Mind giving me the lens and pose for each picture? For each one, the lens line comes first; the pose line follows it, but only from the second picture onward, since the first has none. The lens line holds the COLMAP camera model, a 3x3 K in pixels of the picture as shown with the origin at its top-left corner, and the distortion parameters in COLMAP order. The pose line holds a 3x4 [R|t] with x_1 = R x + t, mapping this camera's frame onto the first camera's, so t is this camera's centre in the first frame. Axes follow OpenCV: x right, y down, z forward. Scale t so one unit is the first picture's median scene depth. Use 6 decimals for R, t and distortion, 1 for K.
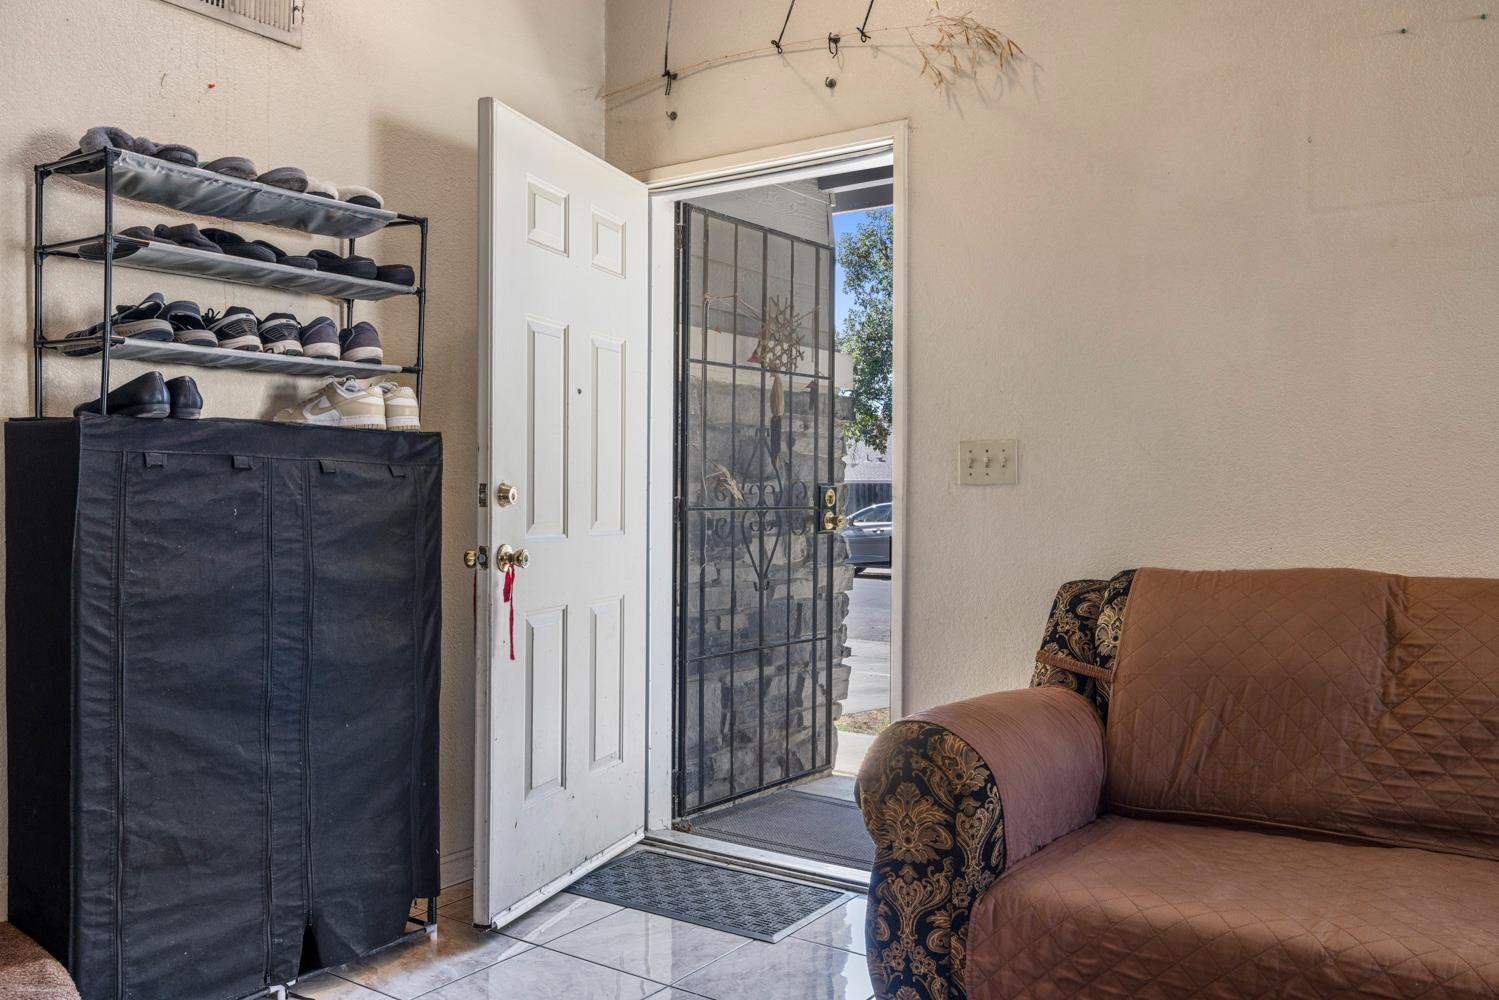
lens RADIAL K [[1226.5, 0, 749.5], [0, 1226.5, 500.0], [0, 0, 1]] dist [-0.002093, 0.000195]
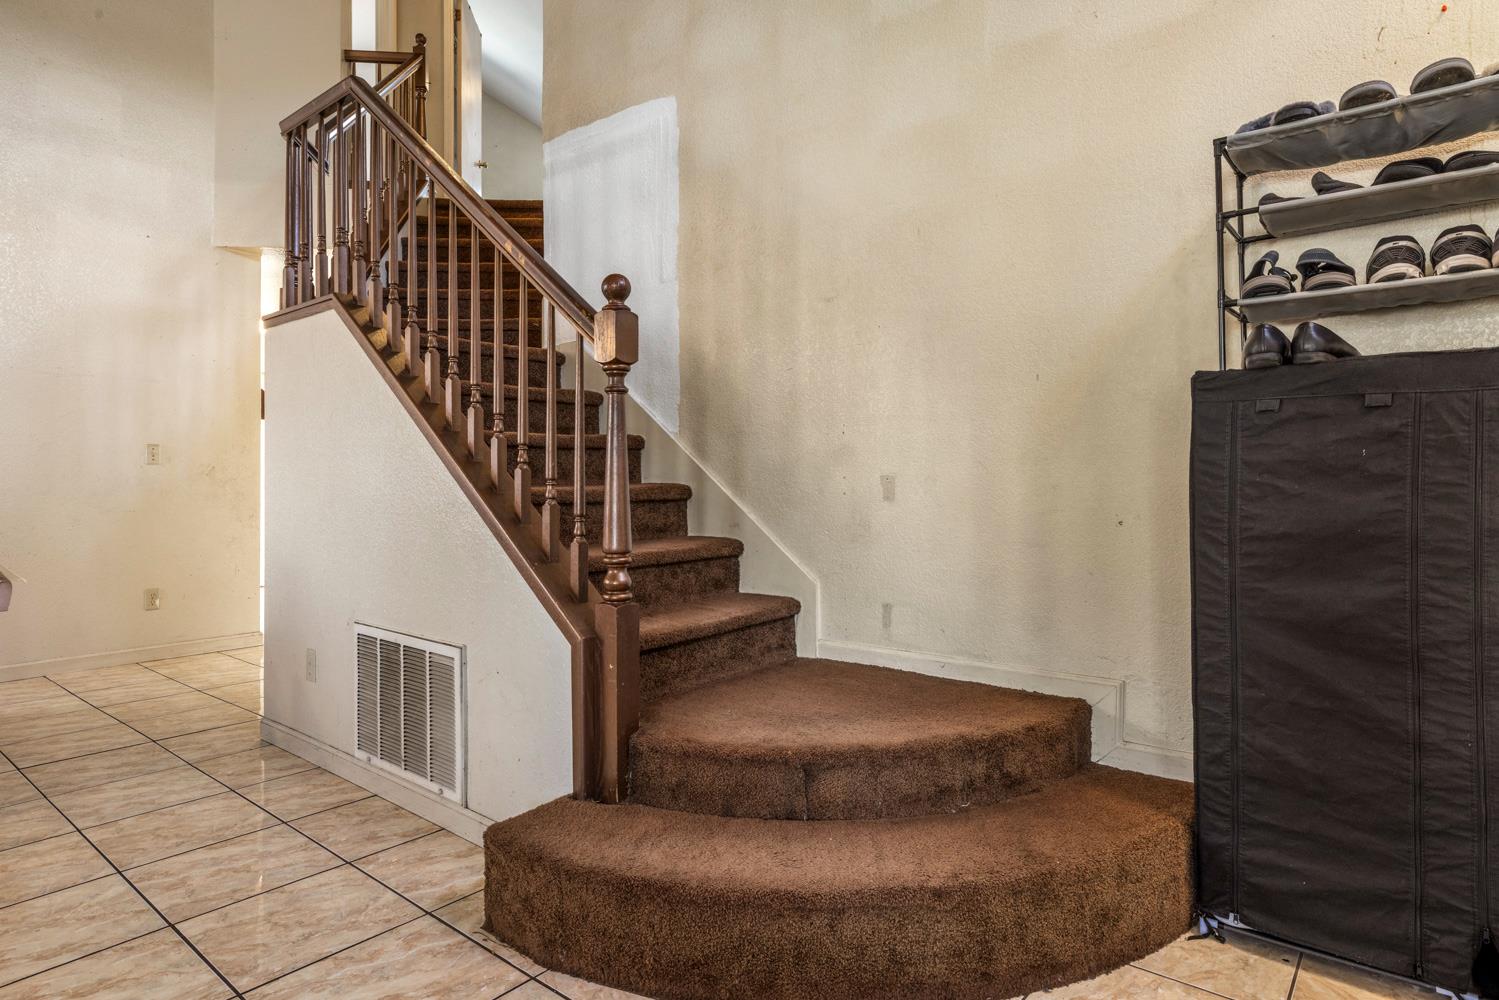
lens RADIAL K [[833.9, 0, 744.5], [0, 833.9, 468.7], [0, 0, 1]] dist [0.002021, 0.000177]
pose [[-0.071161, -0.020082, -0.997263, 0.265094], [-0.002226, 0.999798, -0.019974, 0.036532], [0.997462, 0.000798, -0.071191, 0.559322]]
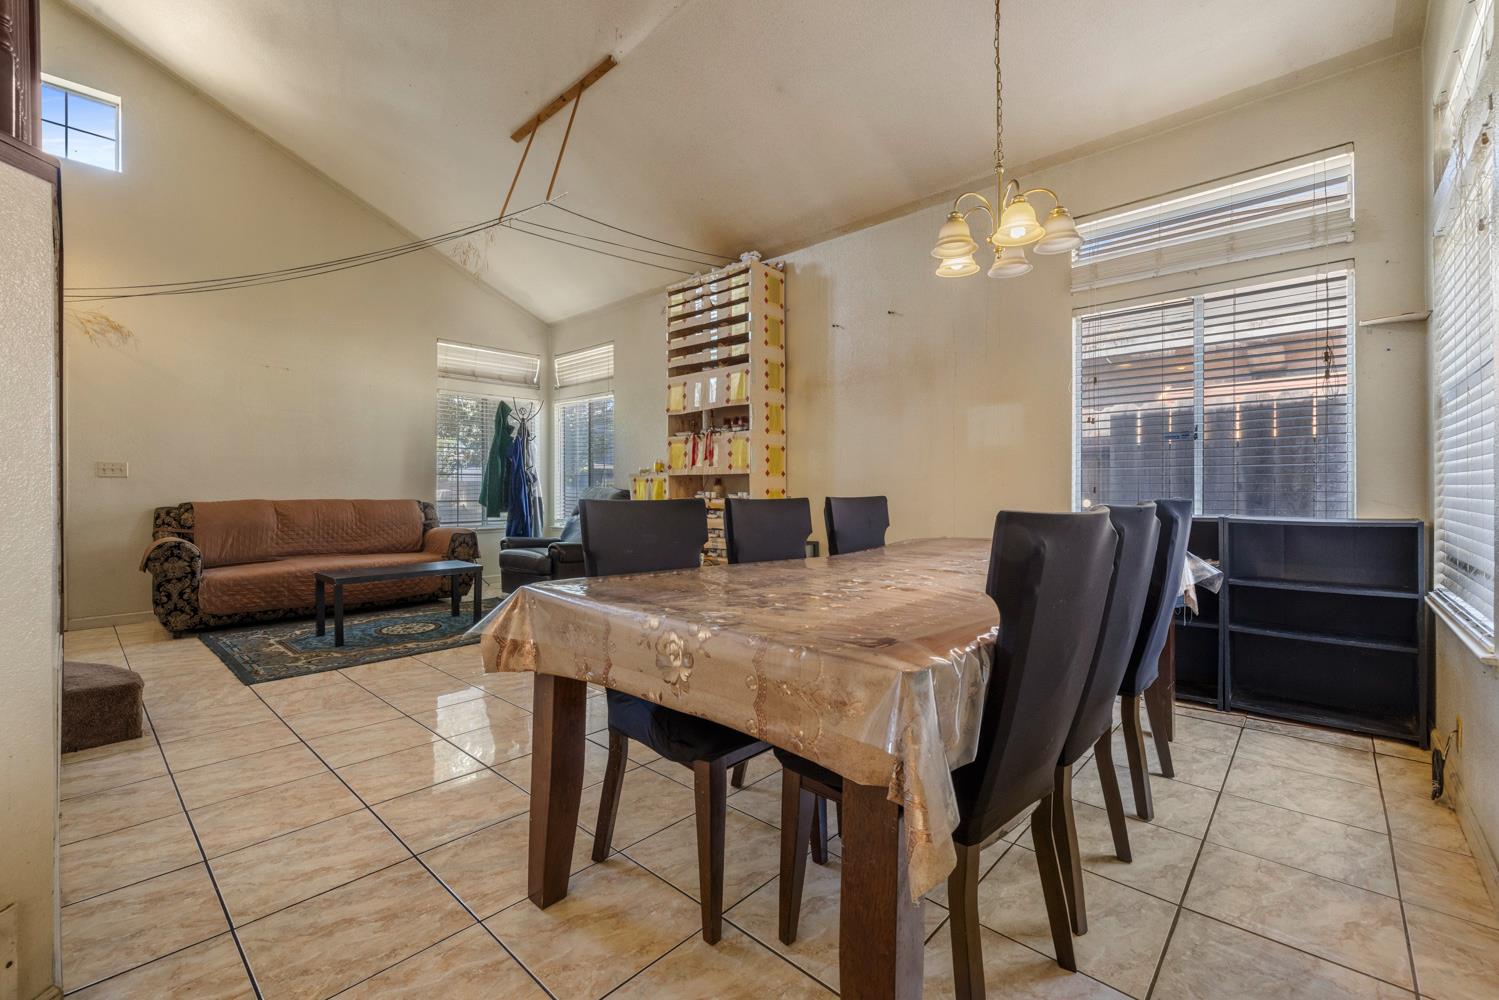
lens RADIAL K [[633.9, 0, 745.8], [0, 633.9, 481.9], [0, 0, 1]] dist [0.000863, 0.000034]
pose [[0.126111, 0.005687, 0.992000, -1.389471], [0.008359, 0.999942, -0.006795, 0.027612], [-0.991981, 0.009150, 0.126056, -0.855240]]
